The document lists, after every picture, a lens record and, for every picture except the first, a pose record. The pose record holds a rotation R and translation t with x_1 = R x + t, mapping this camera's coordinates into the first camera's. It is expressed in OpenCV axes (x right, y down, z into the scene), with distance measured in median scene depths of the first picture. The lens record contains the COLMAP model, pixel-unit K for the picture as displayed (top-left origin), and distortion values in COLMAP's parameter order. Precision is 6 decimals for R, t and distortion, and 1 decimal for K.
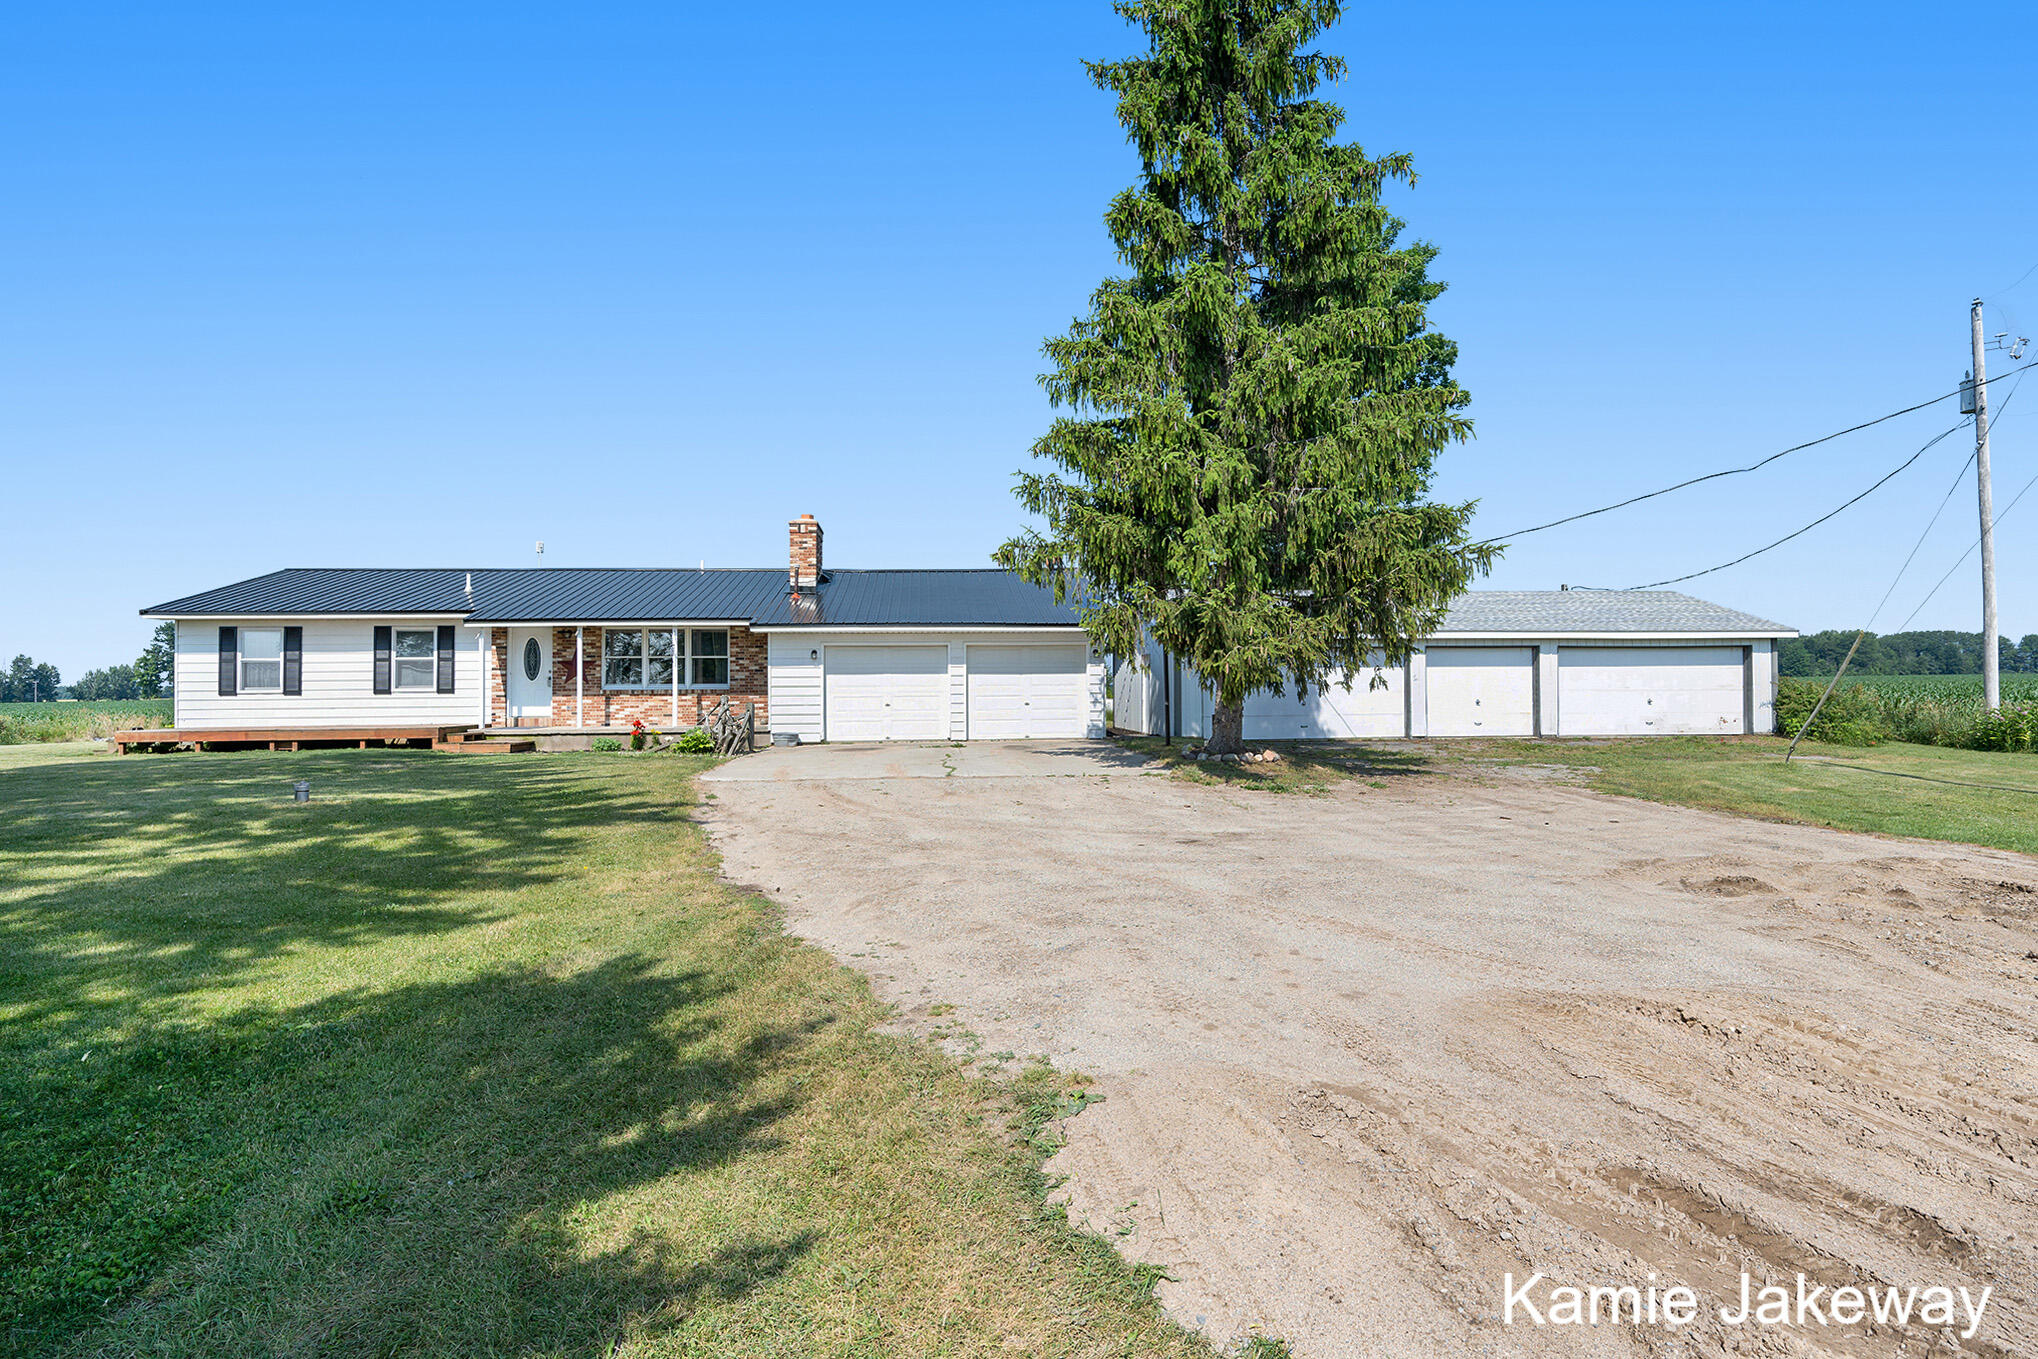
lens RADIAL K [[960.7, 0, 1023.6], [0, 960.7, 674.5], [0, 0, 1]] dist [-0.002948, -0.000554]
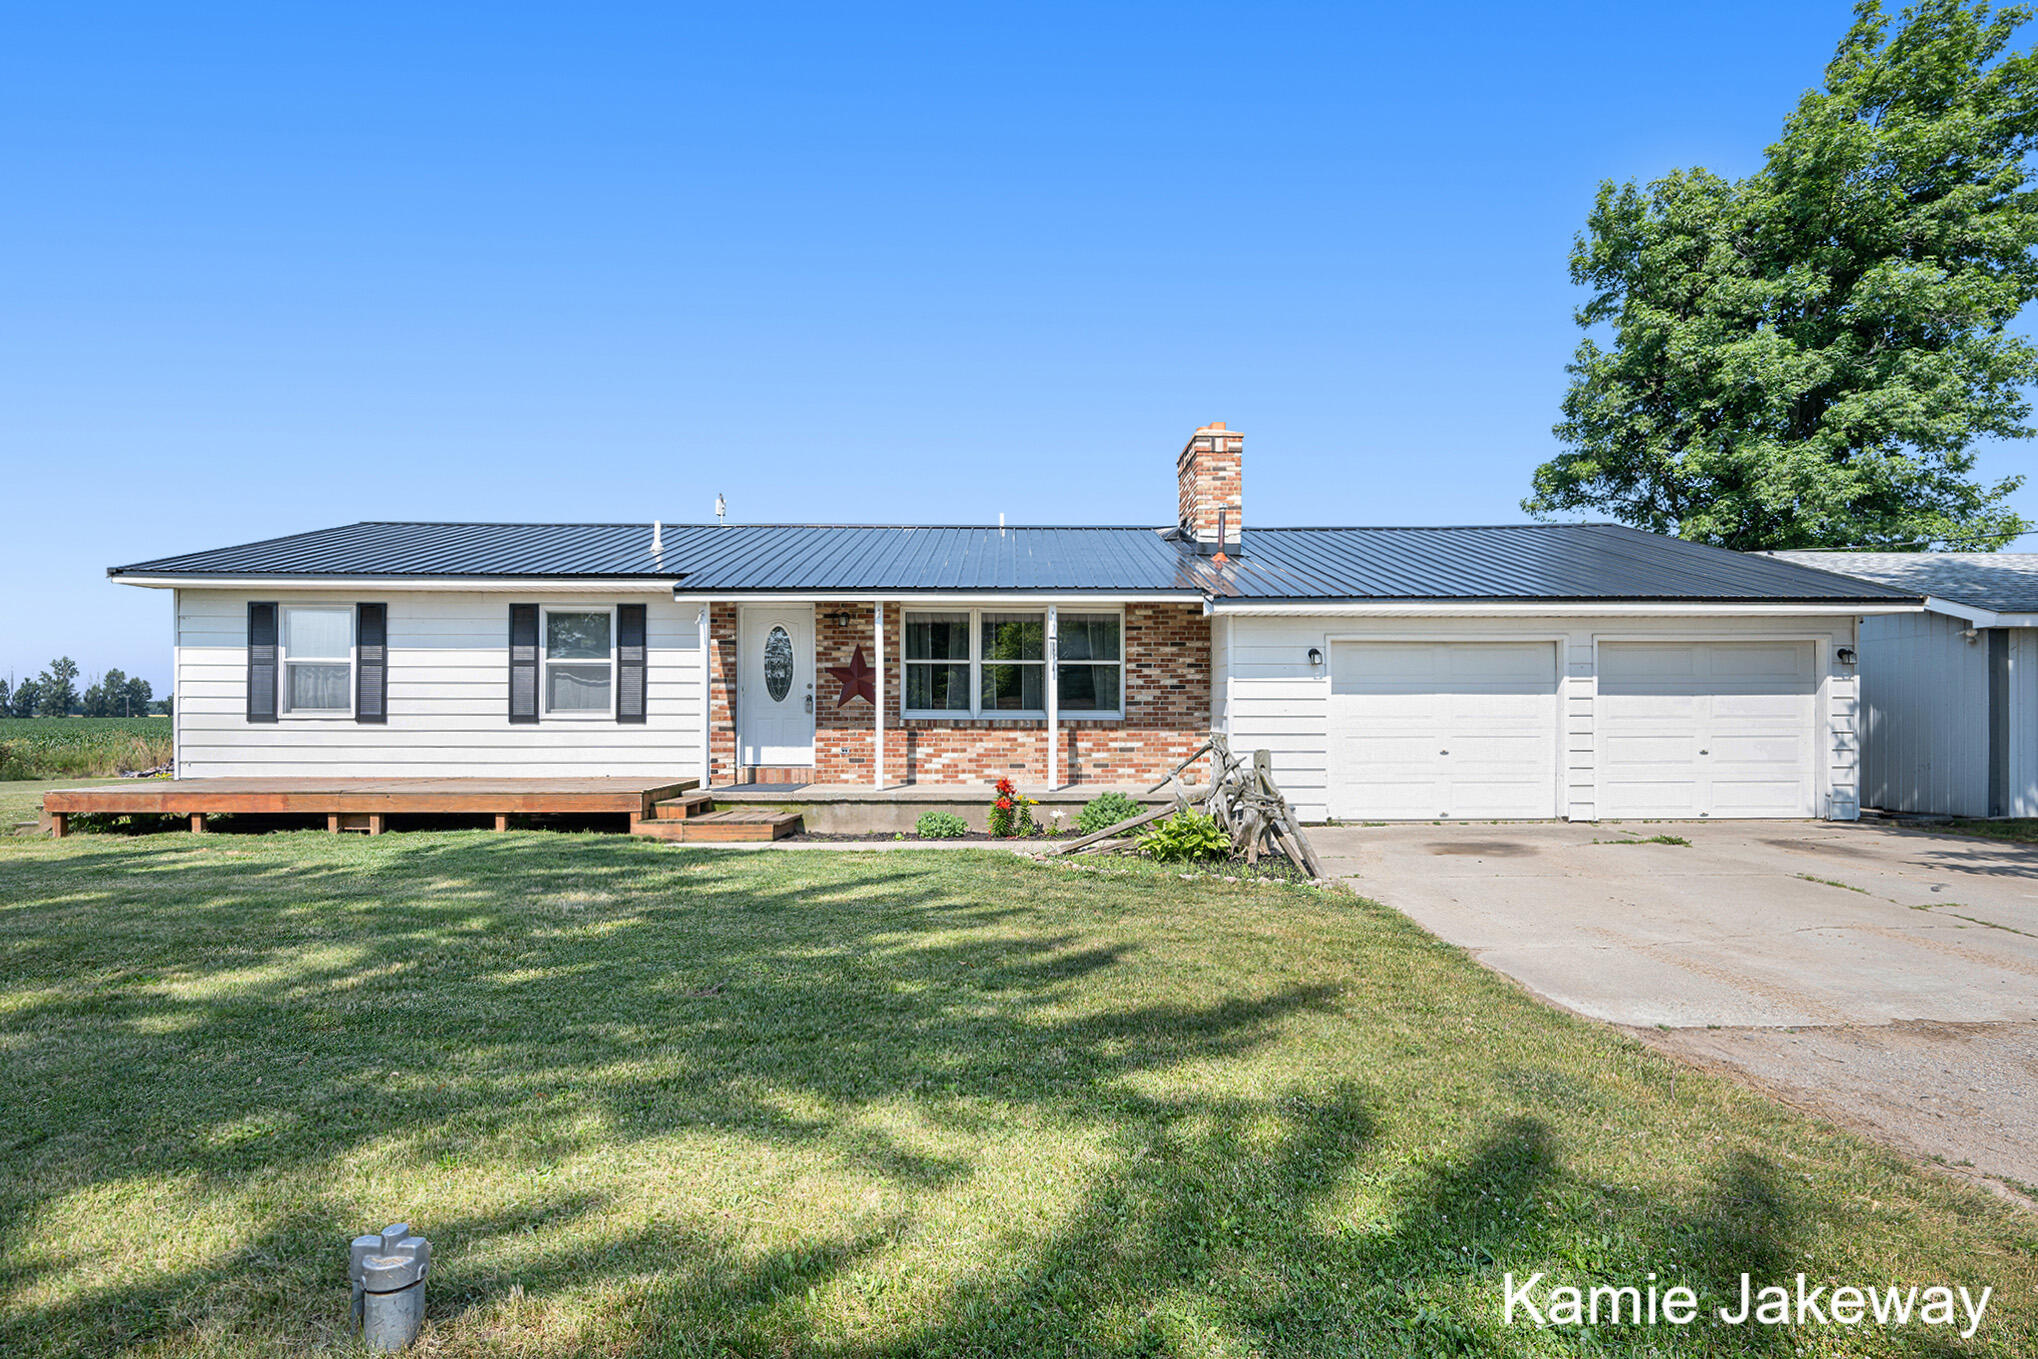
lens RADIAL K [[1017.3, 0, 1055.2], [0, 1017.3, 710.6], [0, 0, 1]] dist [0.001663, -0.002456]
pose [[0.997959, 0.009390, -0.063172, -0.317229], [-0.008563, 0.999874, 0.013344, 0.002409], [0.063289, -0.012776, 0.997913, 0.420259]]
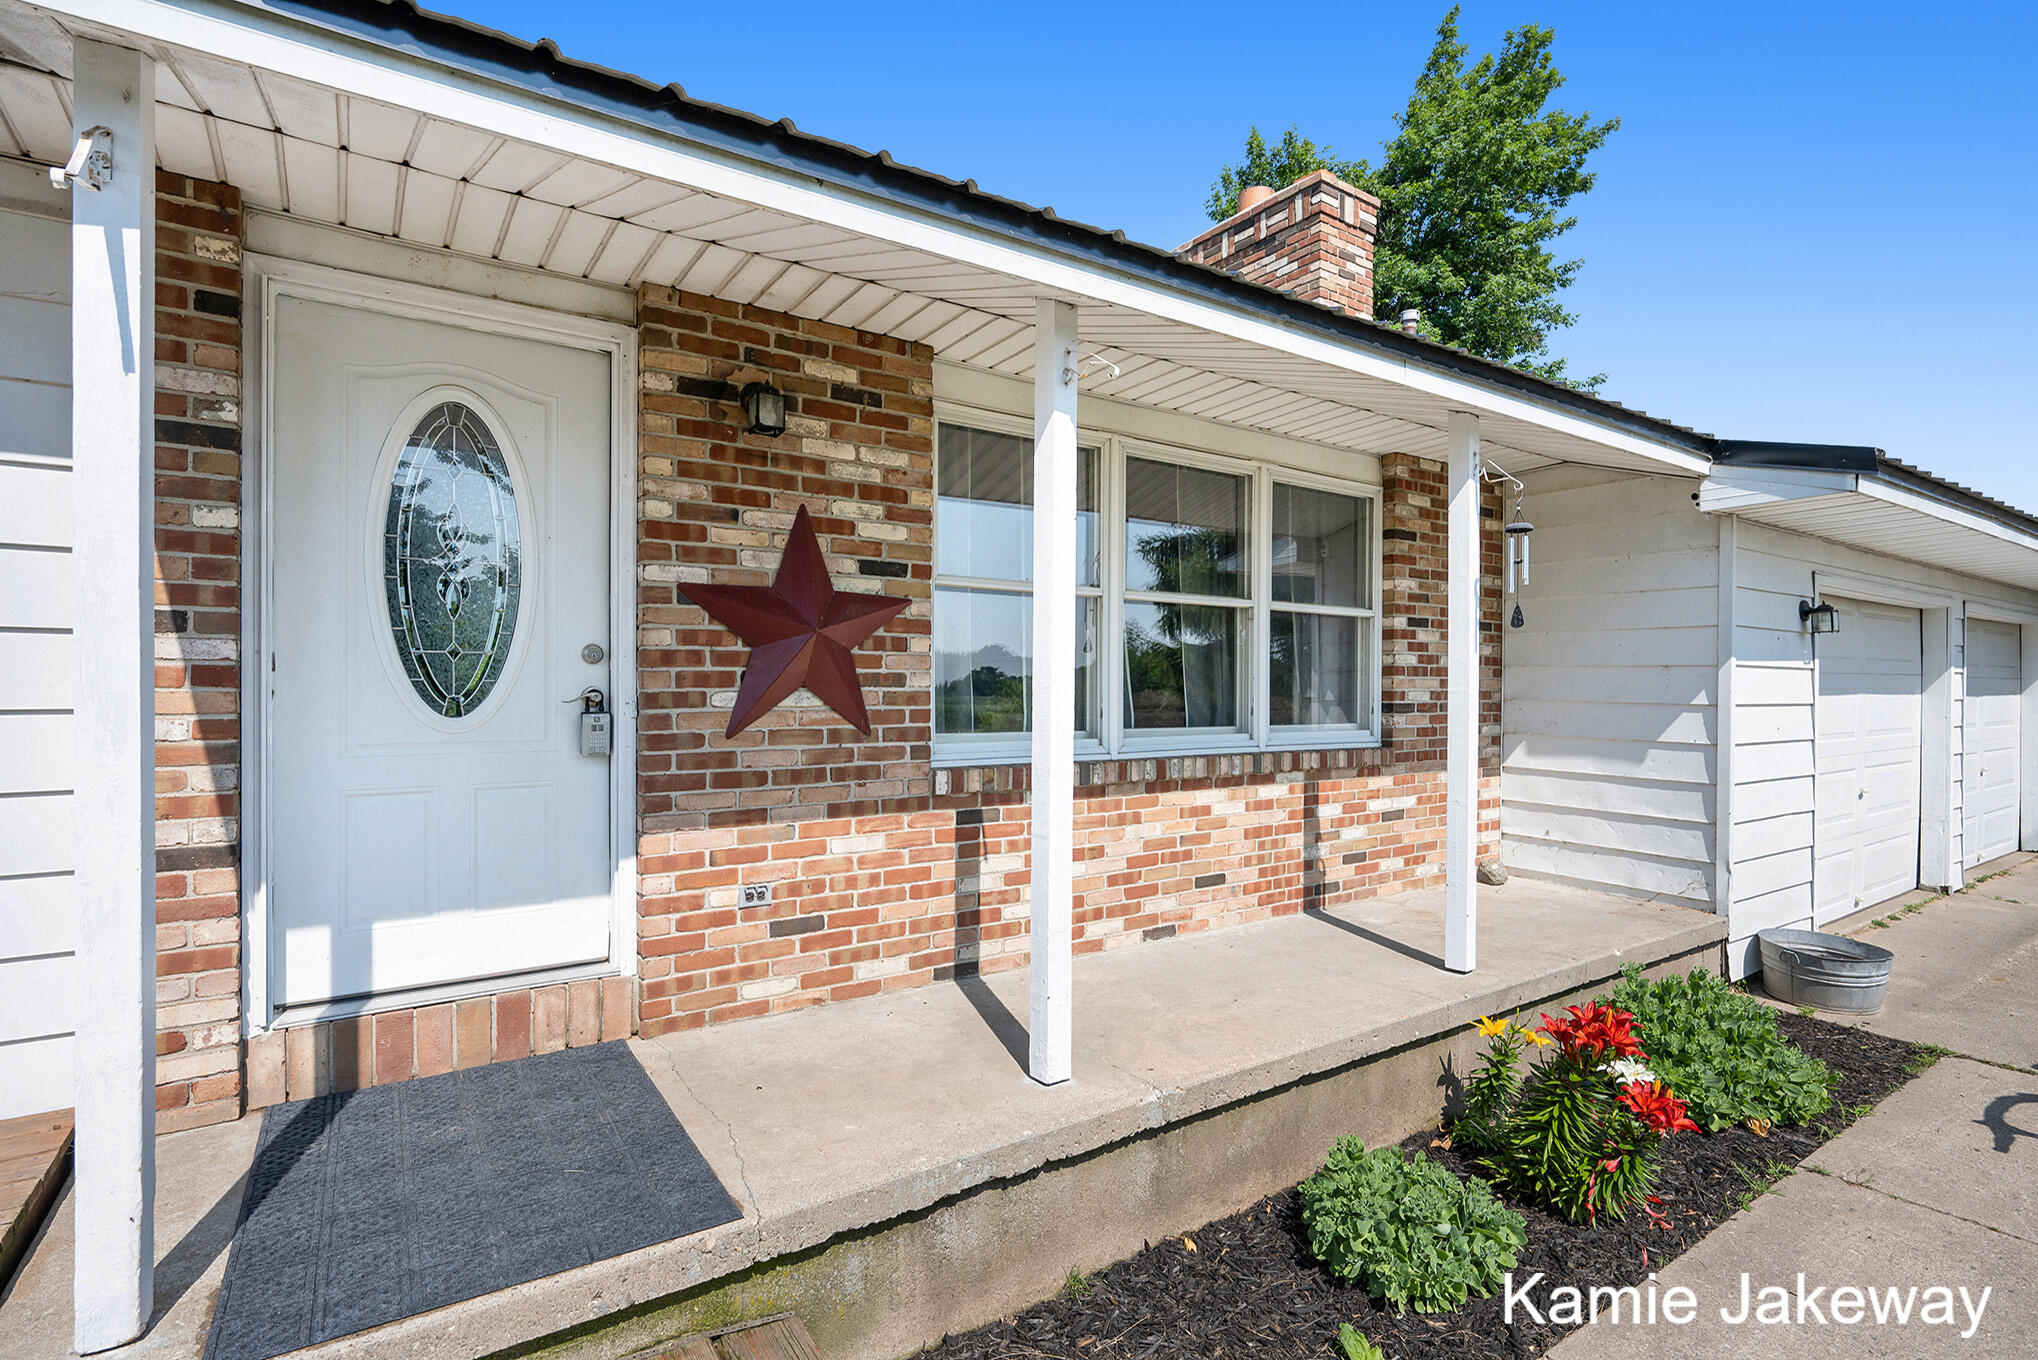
lens RADIAL K [[960.7, 0, 1010.1], [0, 960.7, 696.0], [0, 0, 1]] dist [-0.002948, -0.000554]
pose [[0.869956, 0.006461, 0.493087, -0.519722], [-0.021736, 0.999445, 0.025252, -0.001513], [-0.492650, -0.032686, 0.869614, 0.859635]]
